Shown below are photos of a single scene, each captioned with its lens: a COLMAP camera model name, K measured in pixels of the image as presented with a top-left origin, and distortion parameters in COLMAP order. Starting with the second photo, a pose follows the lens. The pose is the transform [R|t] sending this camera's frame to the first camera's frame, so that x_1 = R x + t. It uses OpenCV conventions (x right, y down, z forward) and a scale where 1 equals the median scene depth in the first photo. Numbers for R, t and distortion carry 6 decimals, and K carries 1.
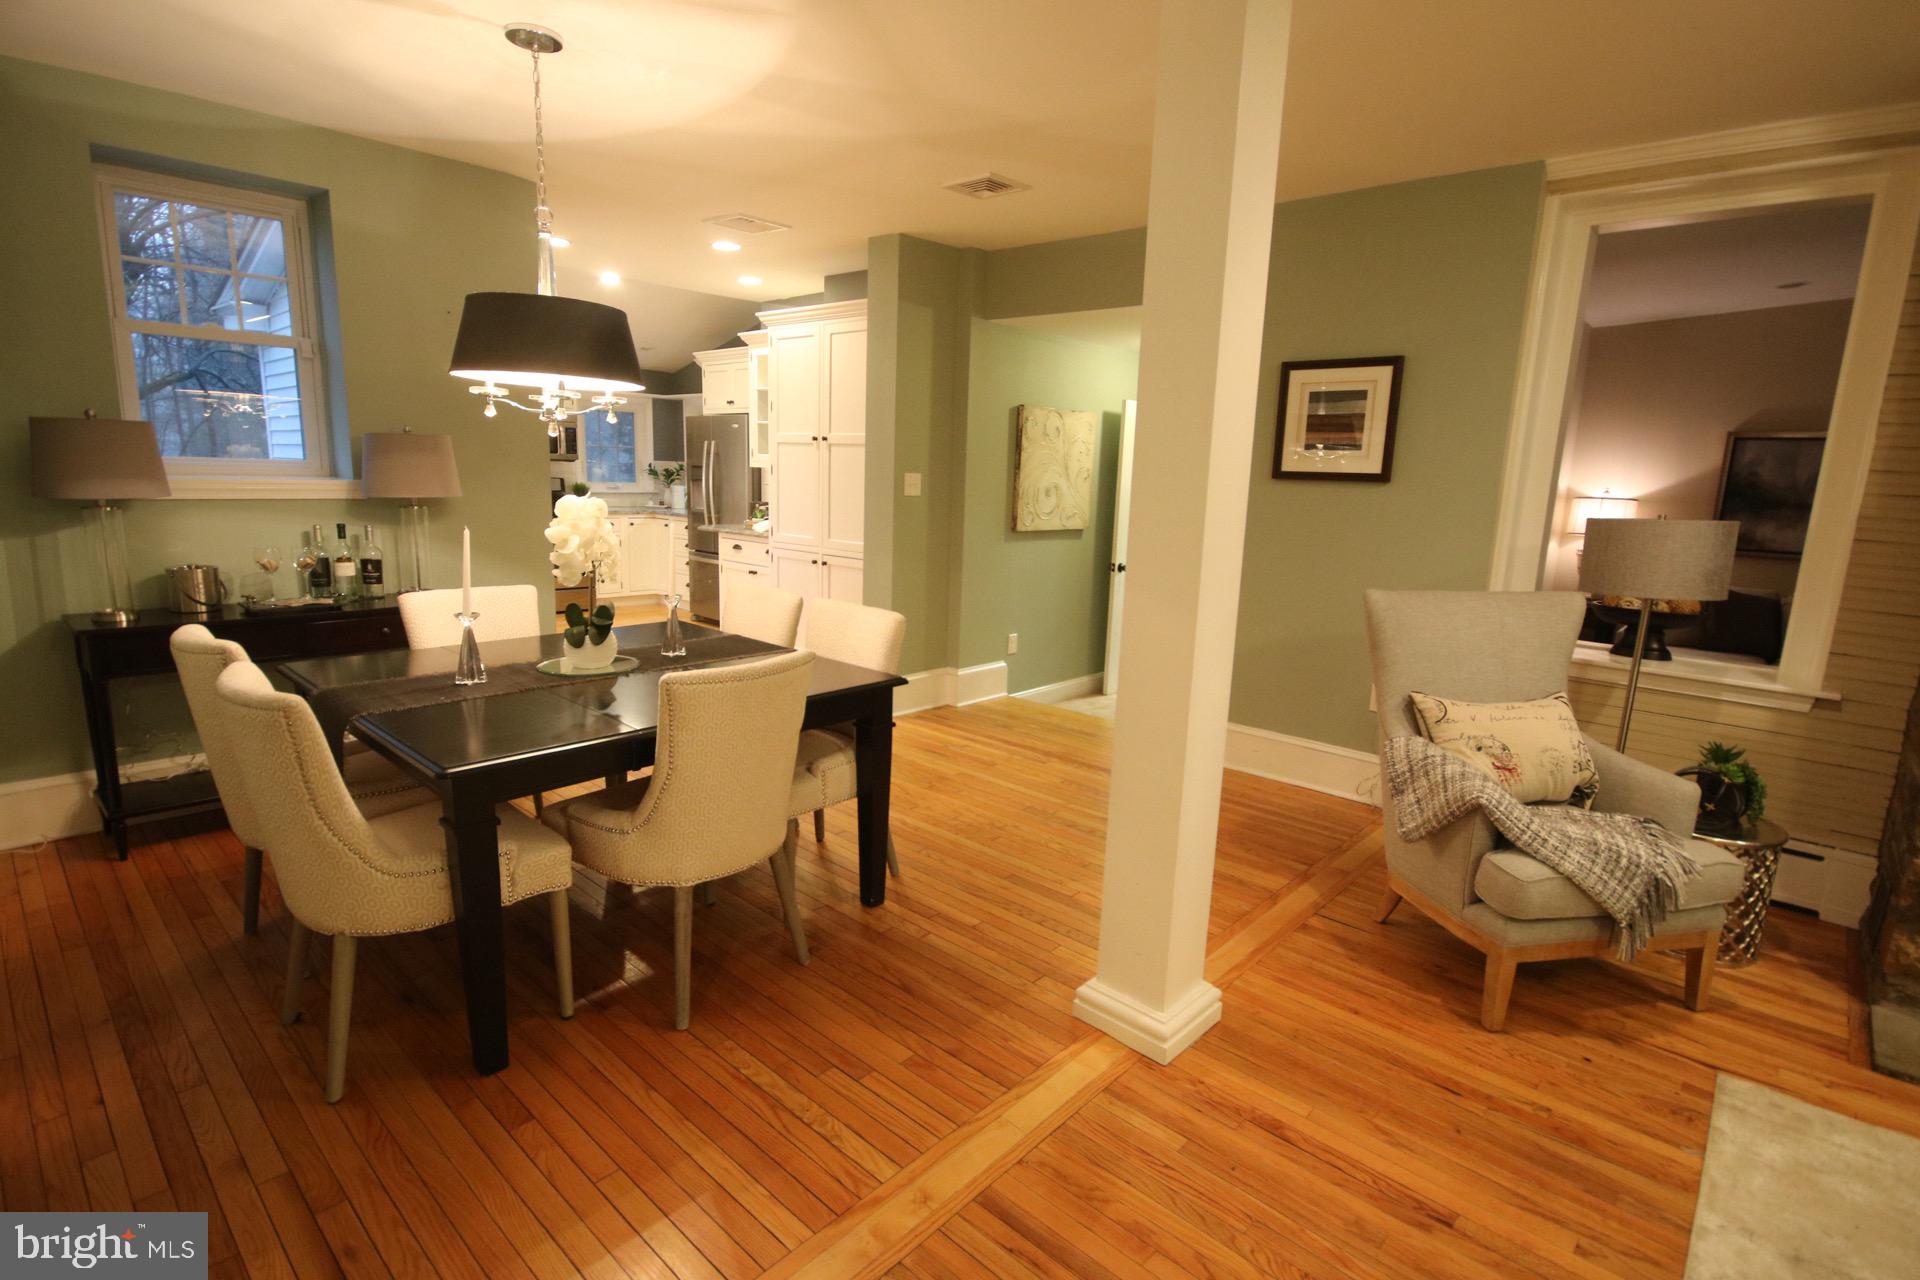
lens RADIAL K [[929.0, 0, 963.6], [0, 929.0, 646.1], [0, 0, 1]] dist [0.006803, -0.007322]
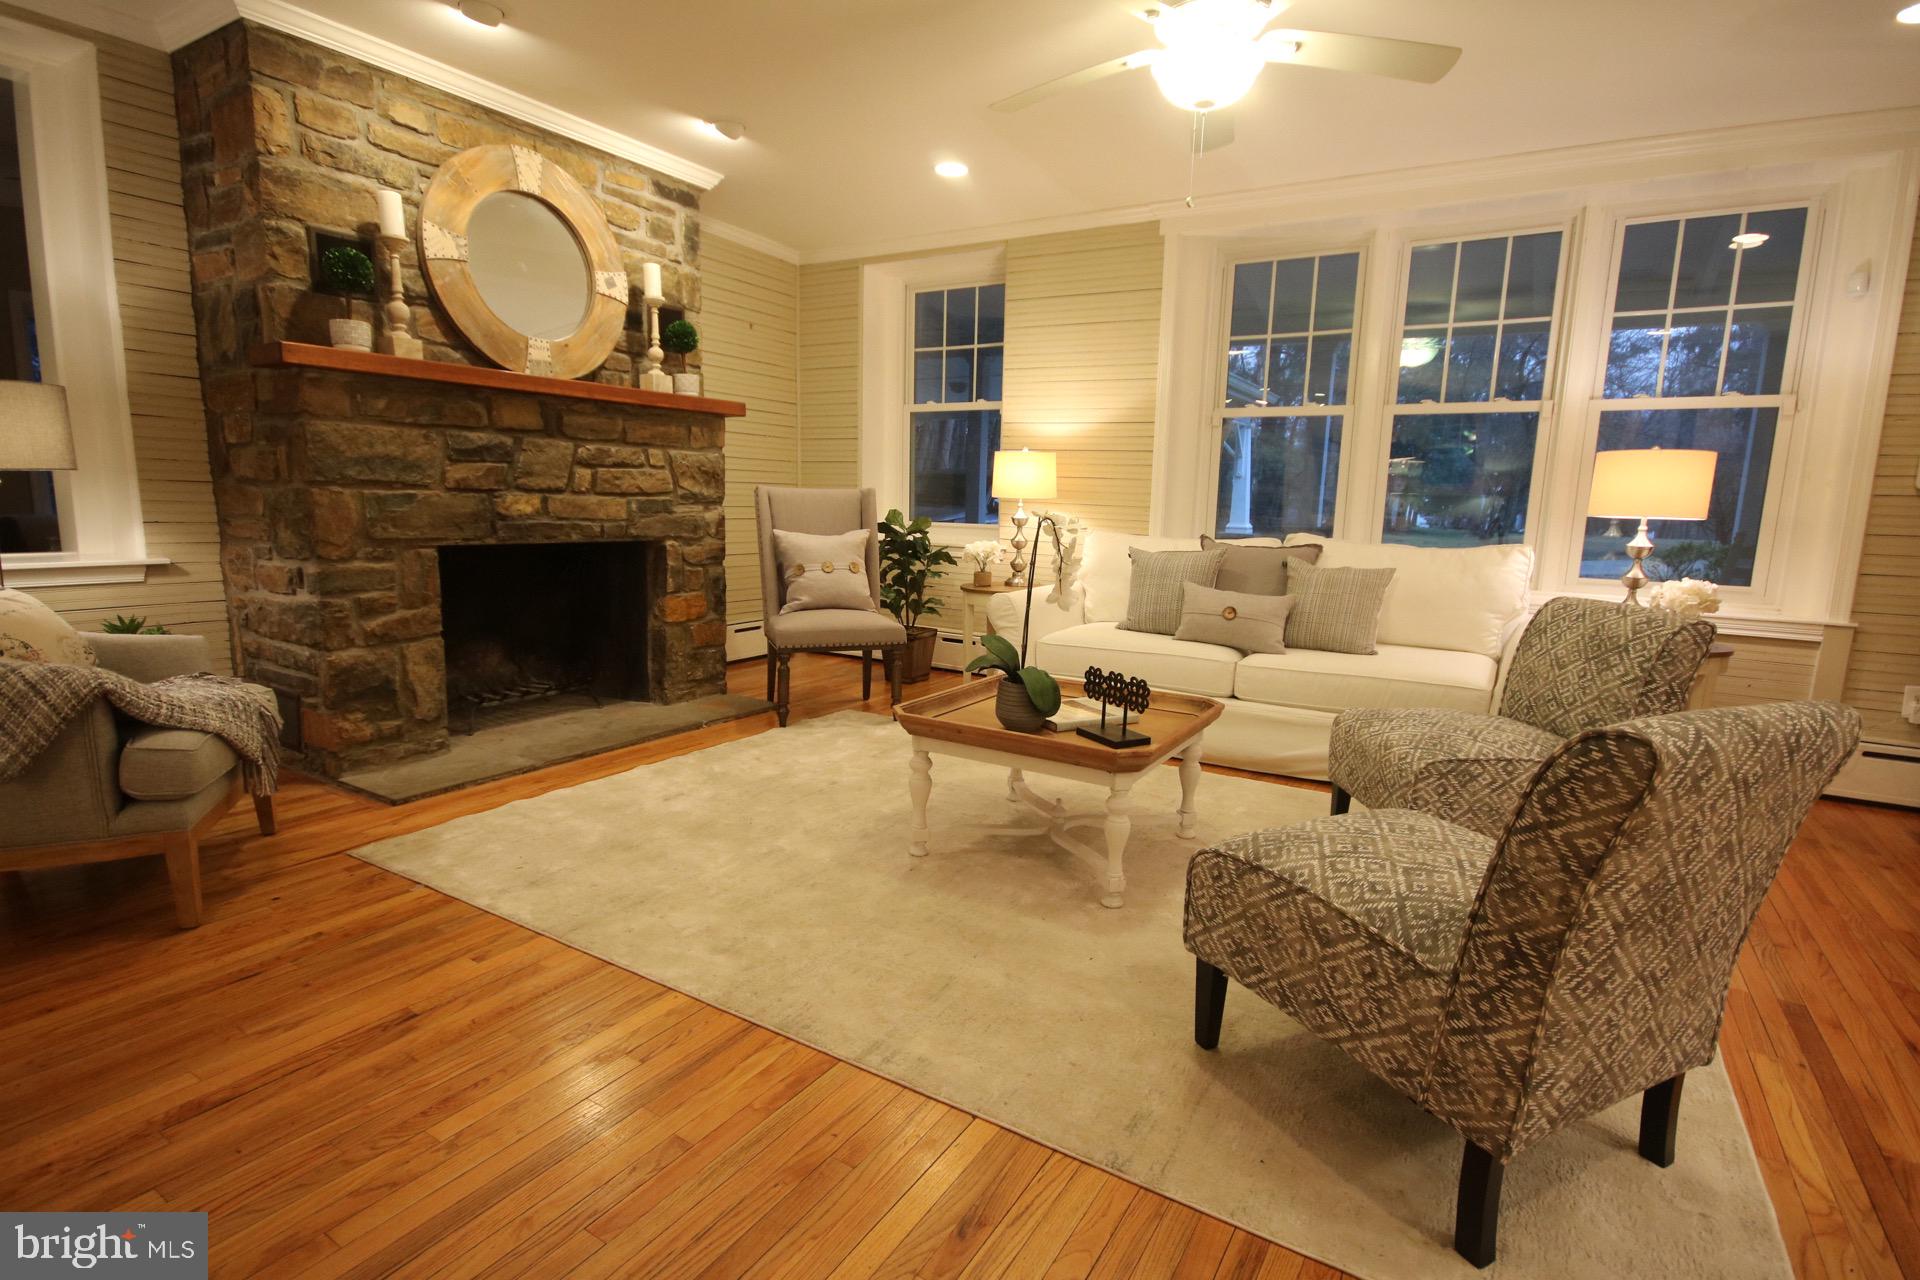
lens RADIAL K [[929.0, 0, 963.2], [0, 929.0, 635.6], [0, 0, 1]] dist [0.006803, -0.007322]
pose [[-0.192443, -0.190757, 0.962589, -0.319887], [0.148964, 0.963878, 0.220793, 0.038141], [-0.969936, 0.185881, -0.157075, 0.286126]]
